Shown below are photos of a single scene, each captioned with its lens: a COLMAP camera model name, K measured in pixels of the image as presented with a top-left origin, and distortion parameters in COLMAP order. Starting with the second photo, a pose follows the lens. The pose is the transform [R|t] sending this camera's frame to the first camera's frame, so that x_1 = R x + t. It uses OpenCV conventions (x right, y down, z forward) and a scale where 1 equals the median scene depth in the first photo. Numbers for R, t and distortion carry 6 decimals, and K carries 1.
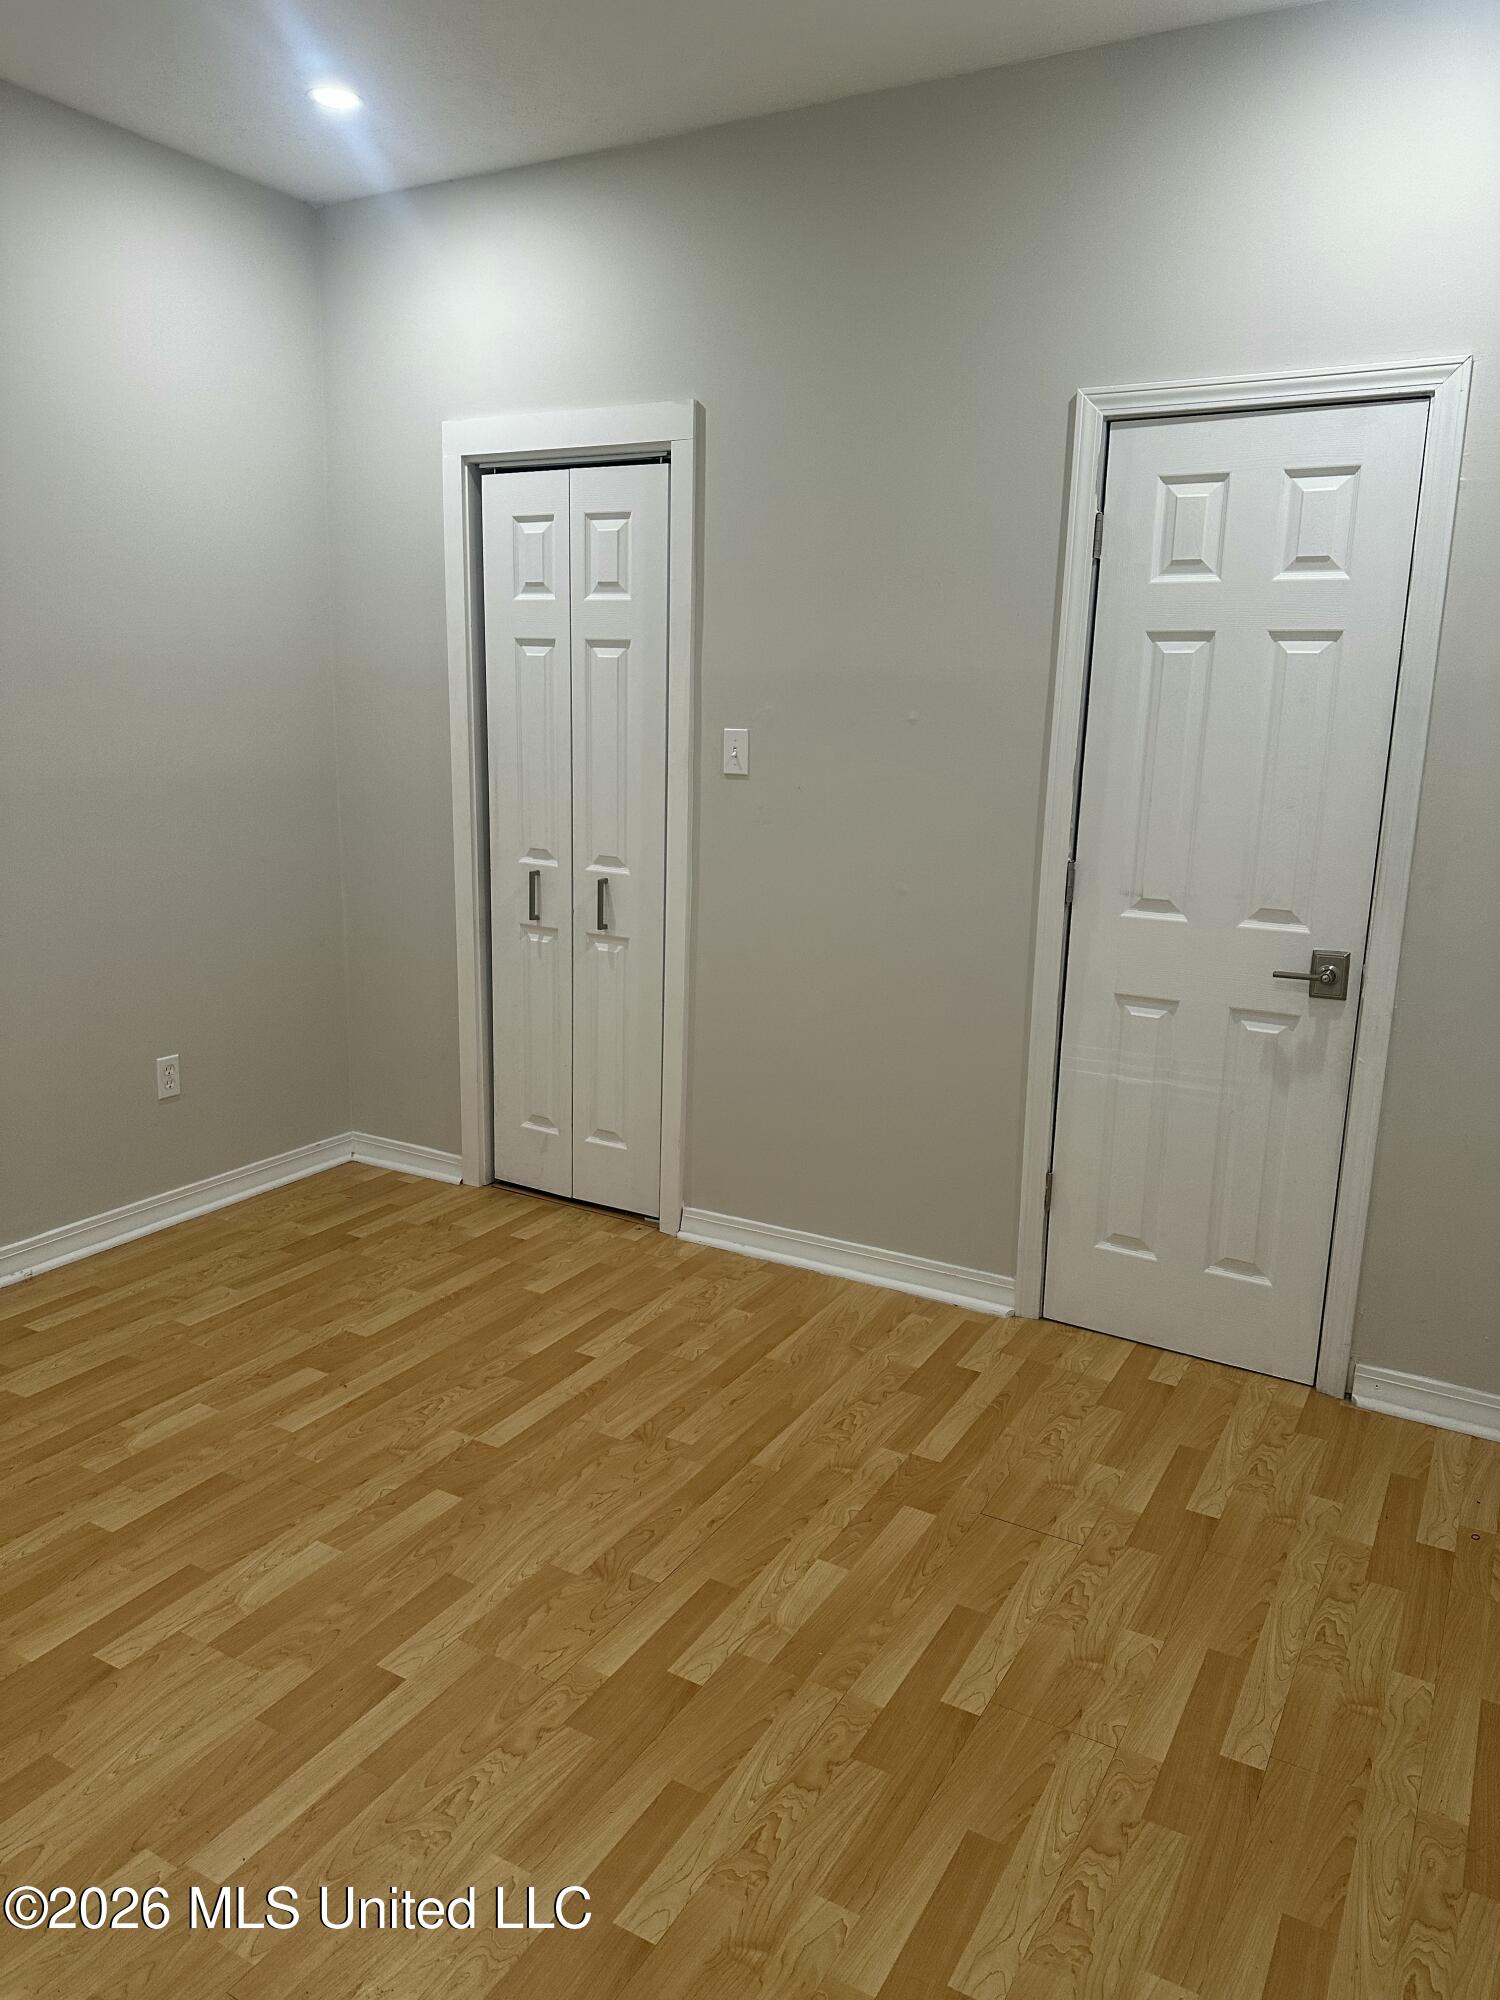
lens RADIAL K [[1414.7, 0, 741.9], [0, 1414.7, 978.5], [0, 0, 1]] dist [0.057792, -0.064110]
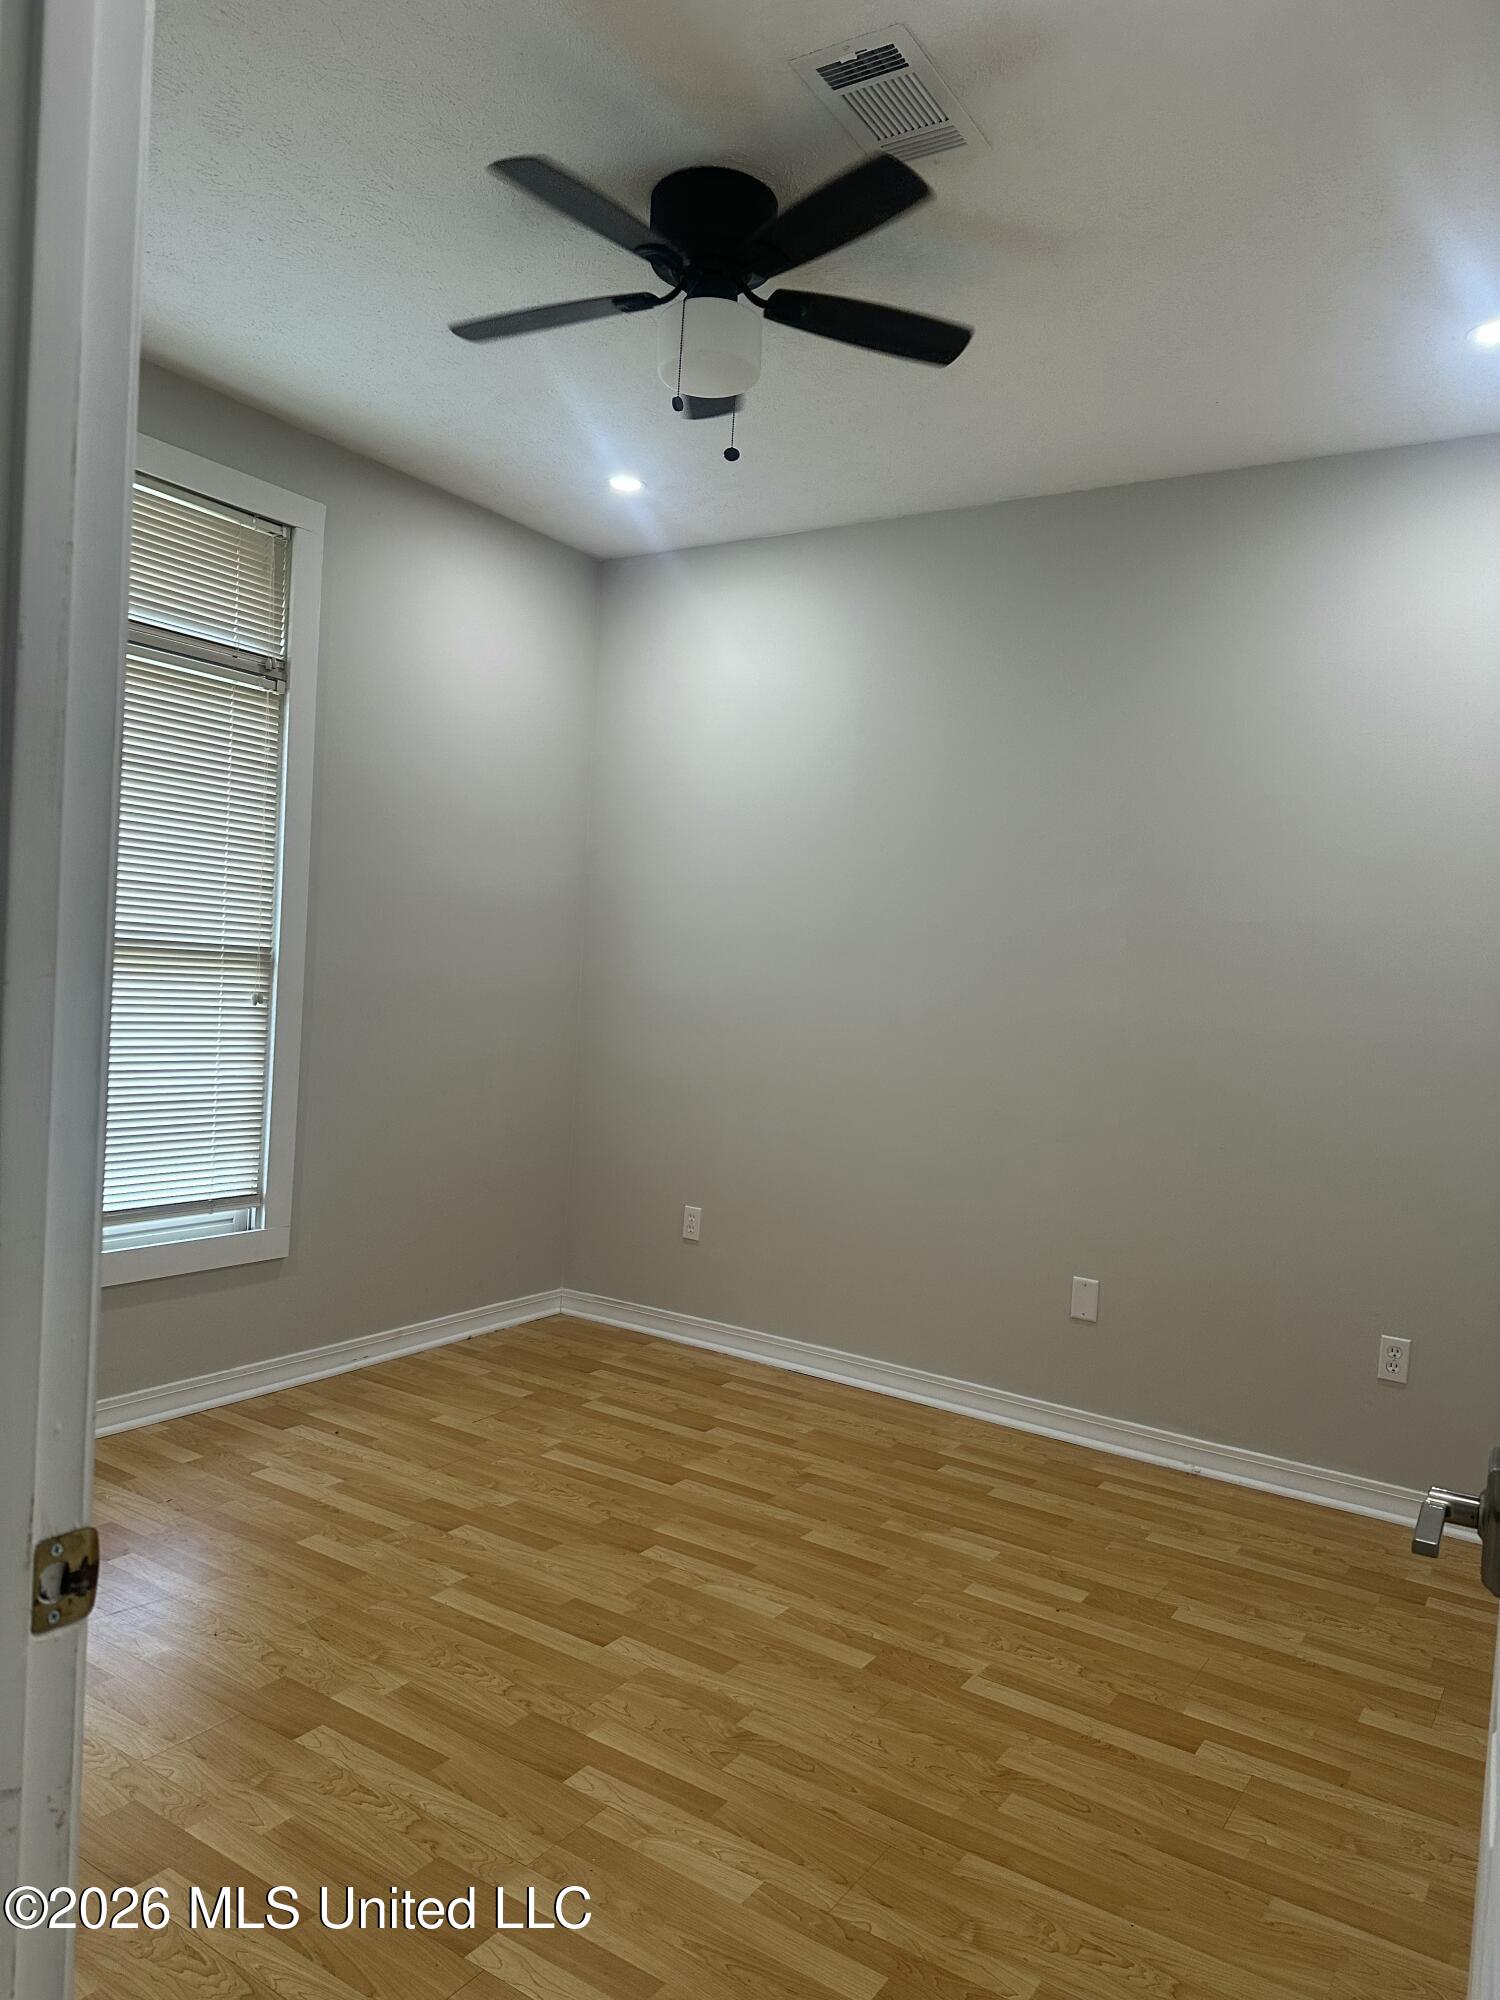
lens RADIAL K [[1414.7, 0, 736.4], [0, 1414.7, 1011.8], [0, 0, 1]] dist [0.057792, -0.064110]
pose [[-0.053915, 0.007771, -0.998515, 0.728700], [-0.255912, 0.966464, 0.021340, -0.080034], [0.965195, 0.256683, -0.050118, 0.739270]]
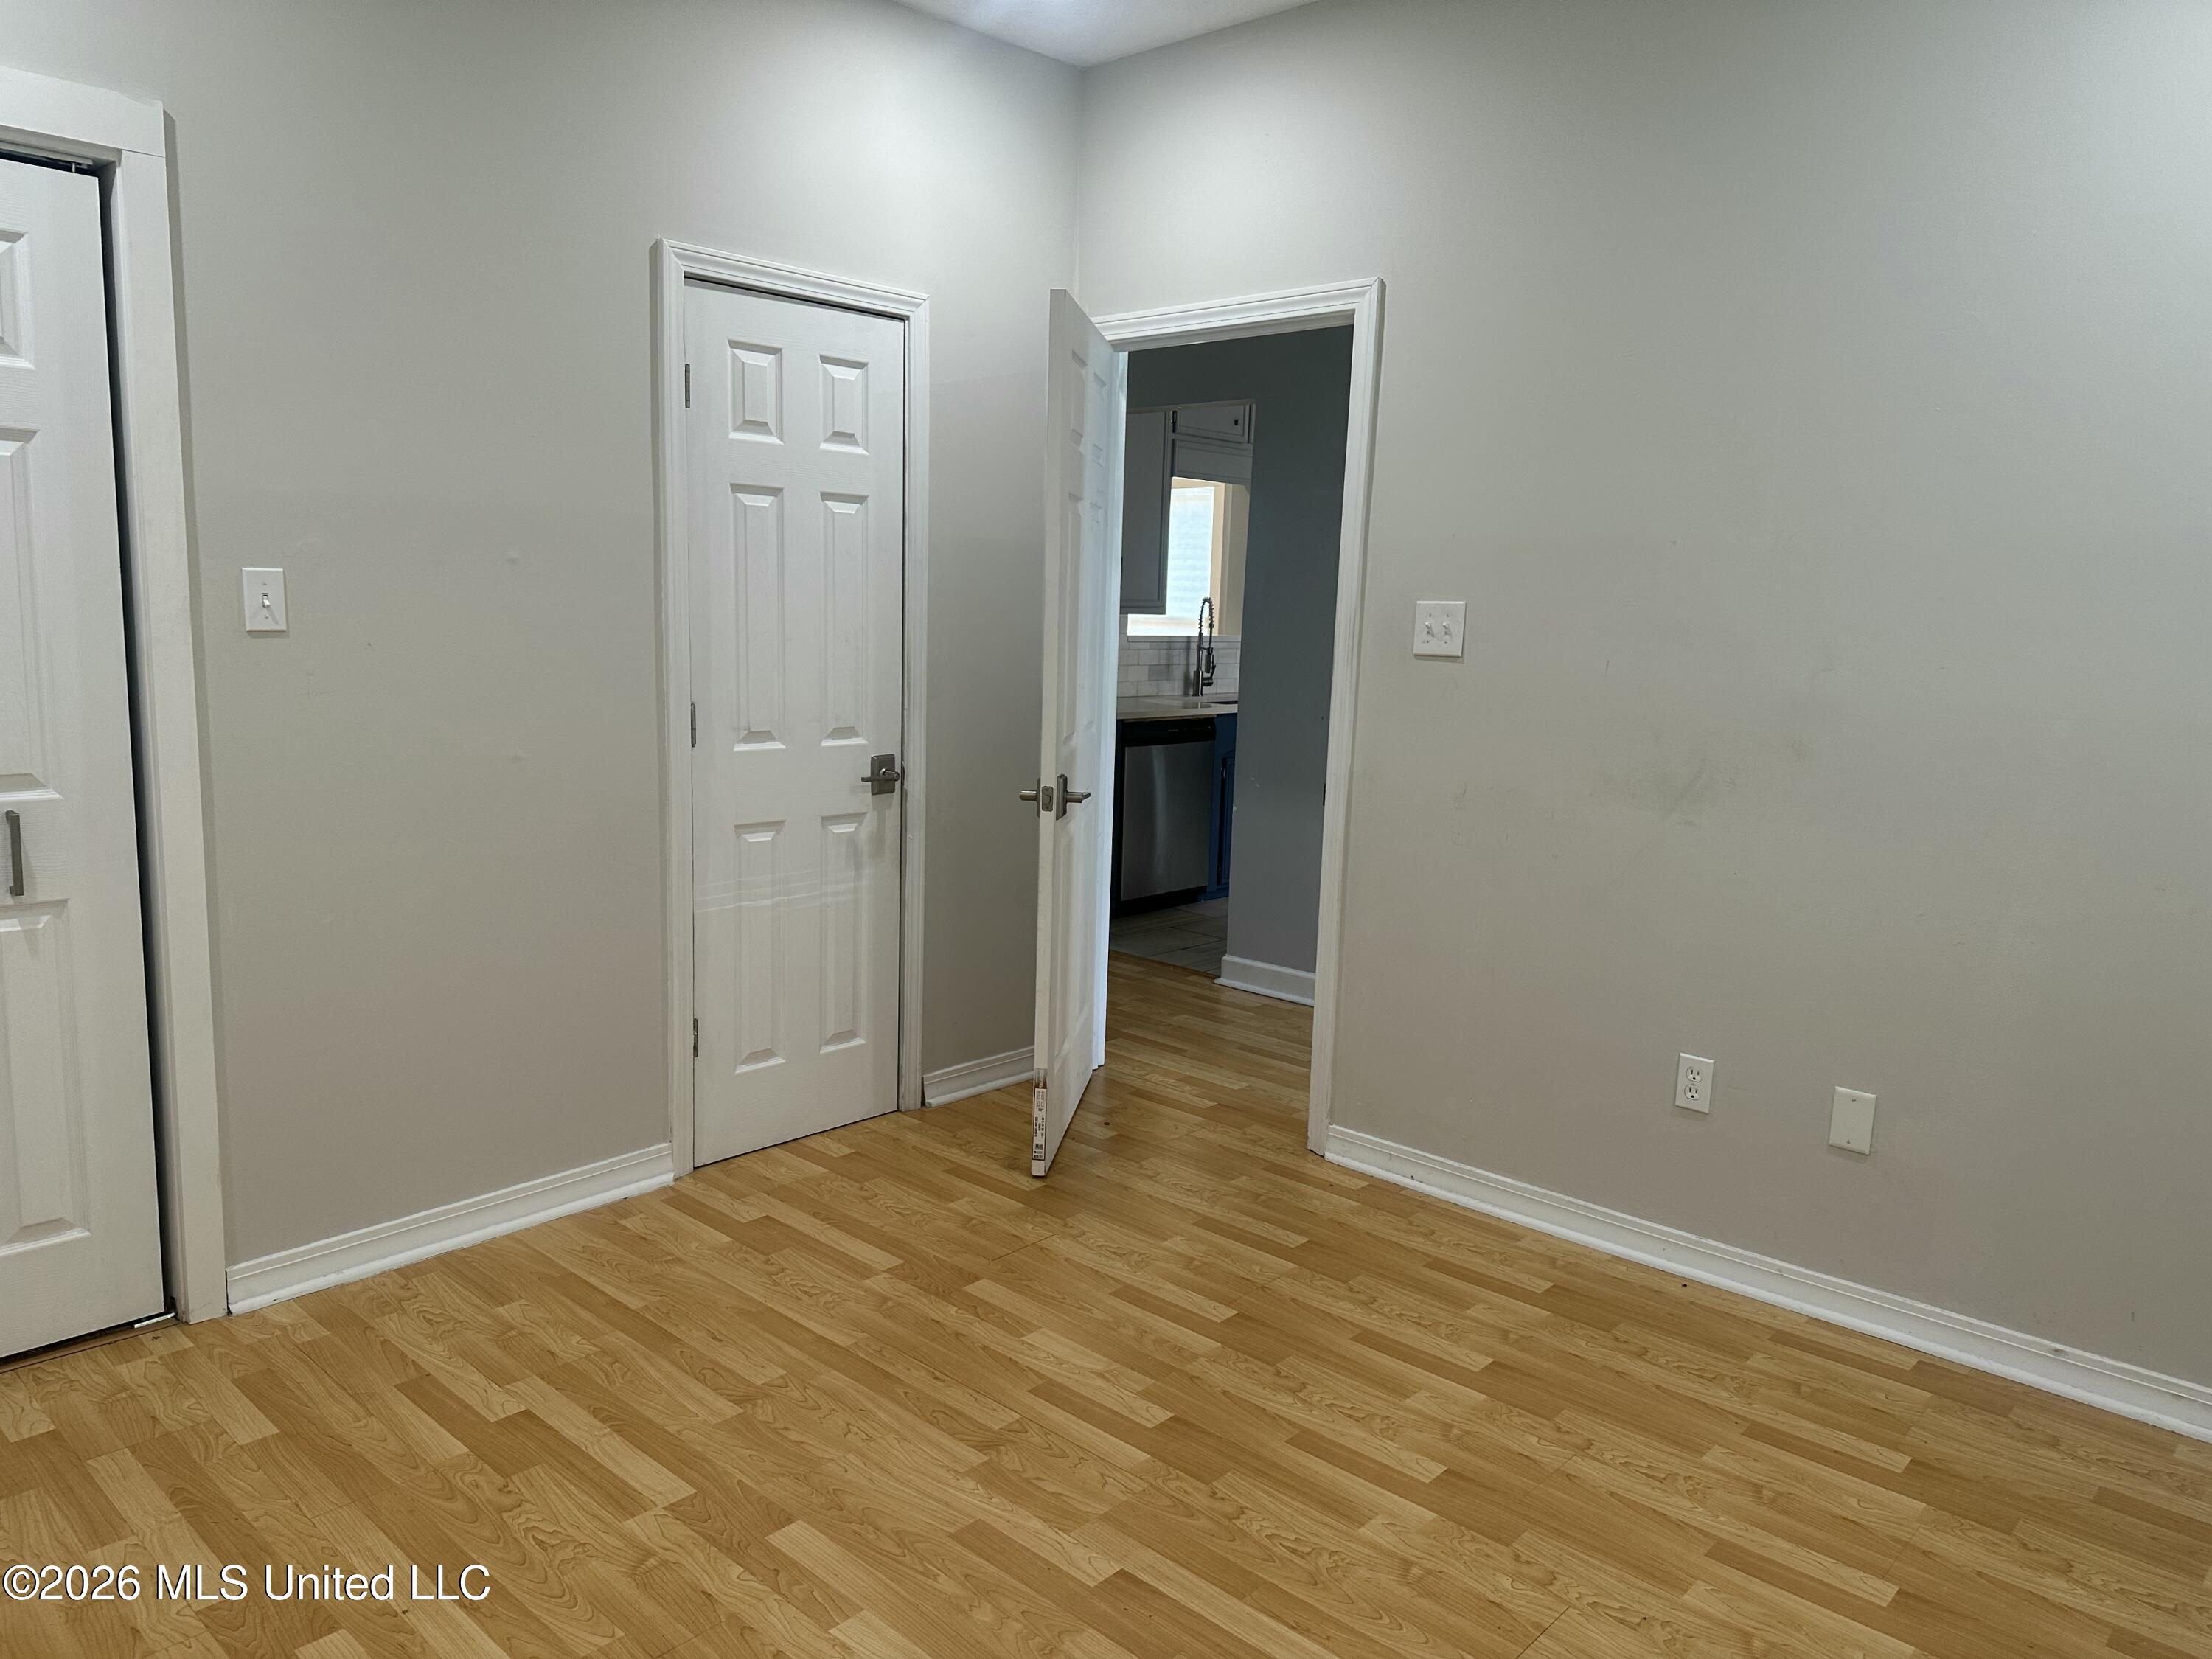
lens RADIAL K [[1564.7, 0, 1098.2], [0, 1564.7, 807.9], [0, 0, 1]] dist [0.057792, -0.064110]
pose [[0.222235, -0.144379, 0.964244, -0.845657], [0.167304, 0.979953, 0.108171, -0.088162], [-0.960532, 0.137282, 0.241935, 0.494475]]
